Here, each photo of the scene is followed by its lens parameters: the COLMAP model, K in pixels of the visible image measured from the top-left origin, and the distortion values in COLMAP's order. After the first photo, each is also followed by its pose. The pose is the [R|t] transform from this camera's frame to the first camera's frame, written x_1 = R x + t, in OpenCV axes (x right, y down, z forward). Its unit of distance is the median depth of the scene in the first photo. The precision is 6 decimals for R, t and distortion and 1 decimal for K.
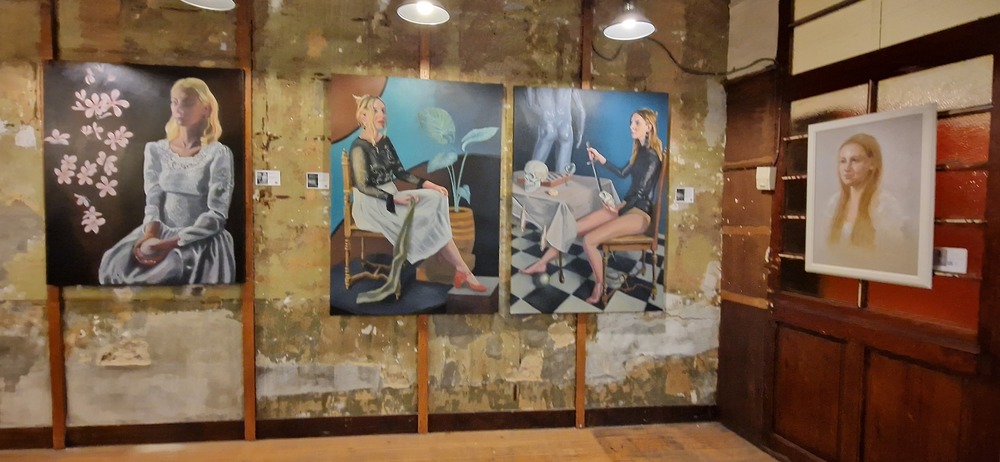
lens RADIAL K [[472.3, 0, 498.4], [0, 472.3, 224.5], [0, 0, 1]] dist [0.002413, 0.000858]
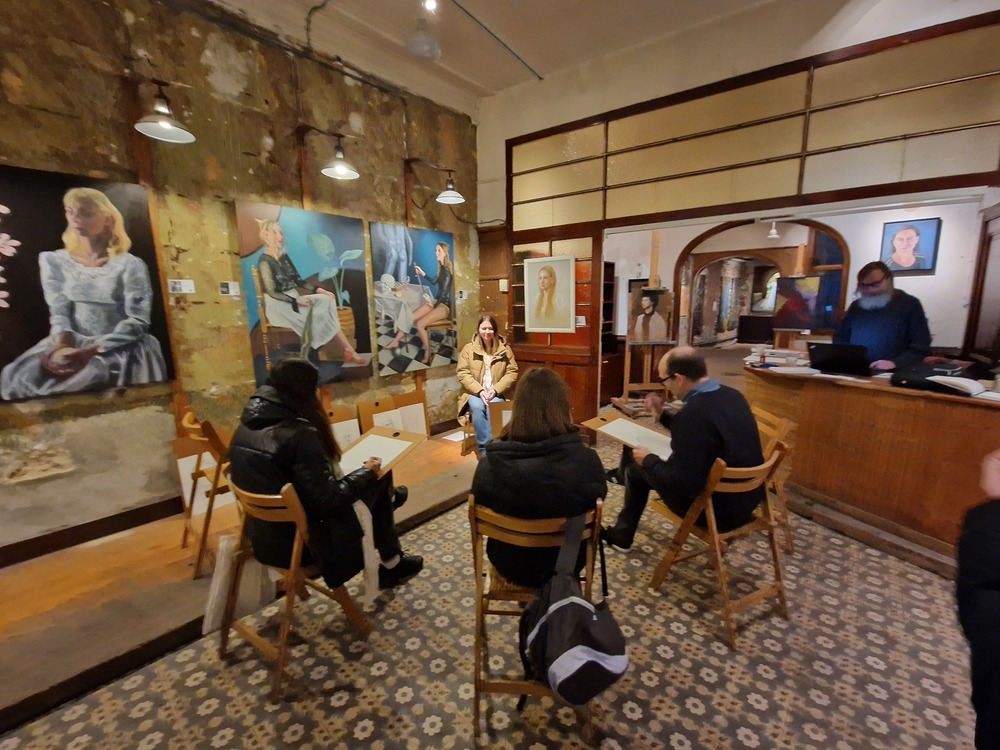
lens RADIAL K [[408.1, 0, 498.7], [0, 408.1, 372.9], [0, 0, 1]] dist [-0.010108, -0.000990]
pose [[0.758090, -0.138130, 0.637353, -0.557254], [0.052825, 0.987106, 0.151098, 0.000373], [-0.650007, -0.080878, 0.755612, -0.258525]]
